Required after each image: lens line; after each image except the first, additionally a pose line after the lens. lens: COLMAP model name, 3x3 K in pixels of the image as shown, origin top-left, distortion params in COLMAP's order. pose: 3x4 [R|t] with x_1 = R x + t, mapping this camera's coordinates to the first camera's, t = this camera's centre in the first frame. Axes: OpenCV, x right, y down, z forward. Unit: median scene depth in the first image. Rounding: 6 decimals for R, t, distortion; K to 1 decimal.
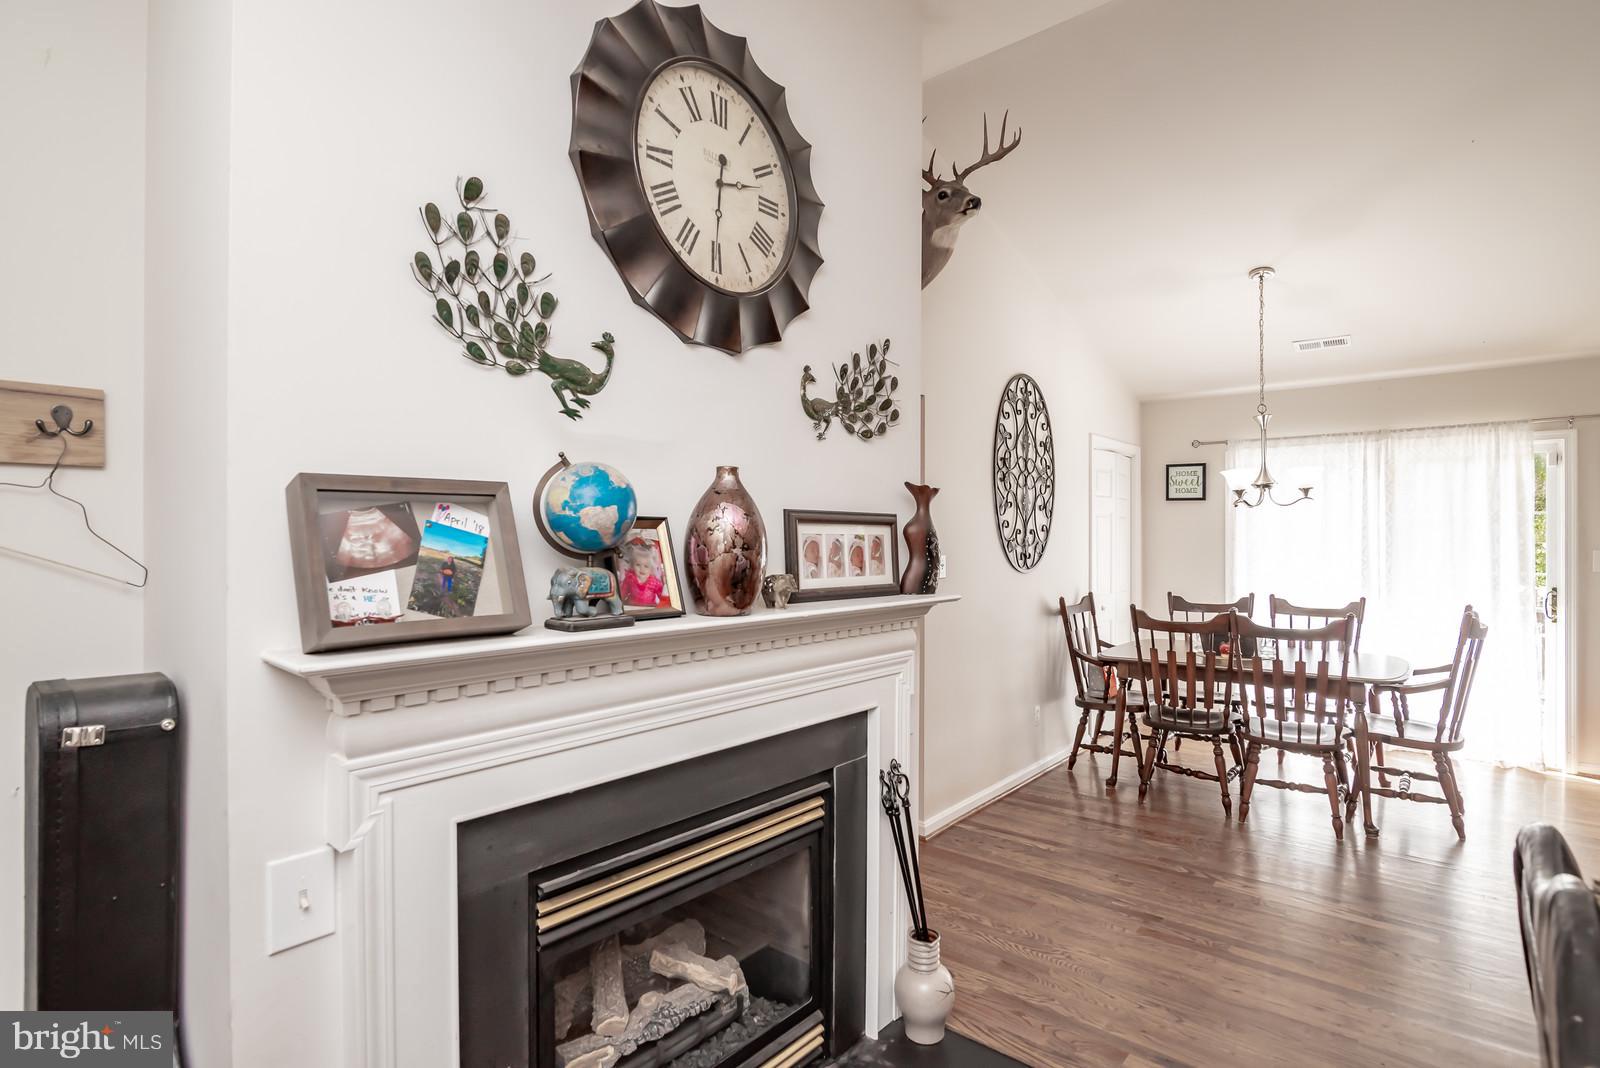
lens RADIAL K [[764.9, 0, 799.9], [0, 764.9, 540.6], [0, 0, 1]] dist [-0.013910, -0.001528]
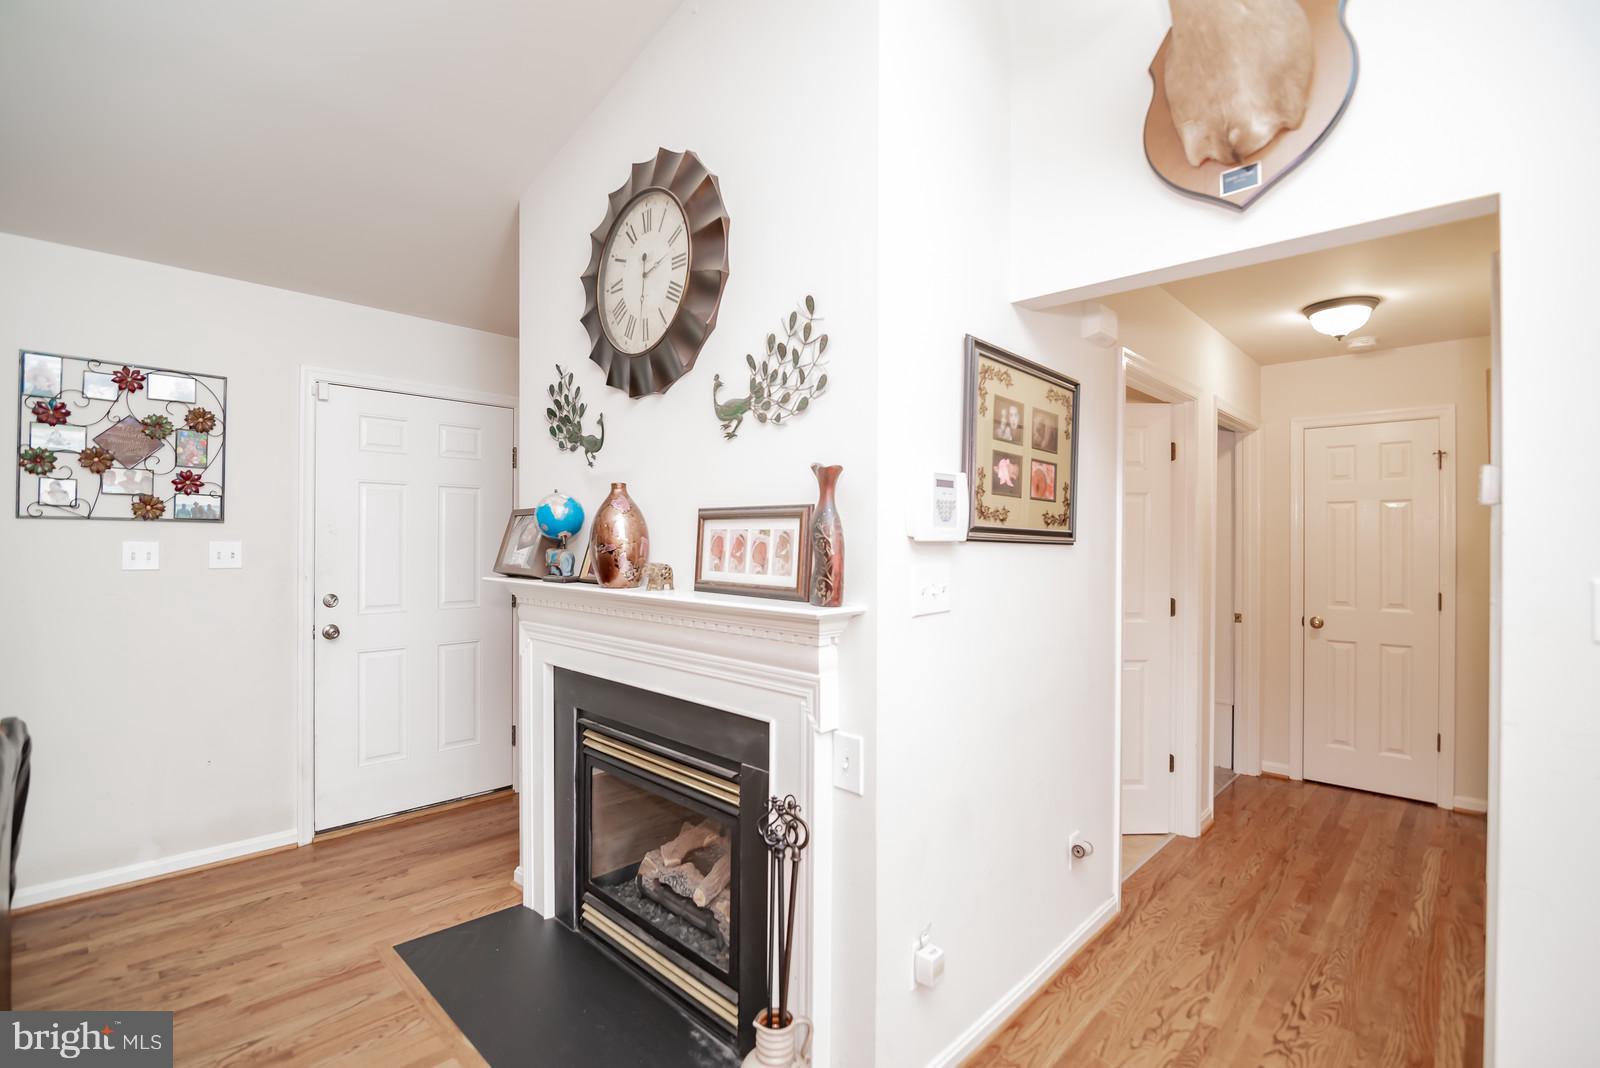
lens RADIAL K [[730.2, 0, 796.6], [0, 730.2, 539.0], [0, 0, 1]] dist [-0.015497, 0.000773]
pose [[-0.046381, -0.000687, -0.998924, 0.970634], [-0.008456, 0.999964, -0.000295, 0.003741], [0.998888, 0.008433, -0.046385, 1.088985]]
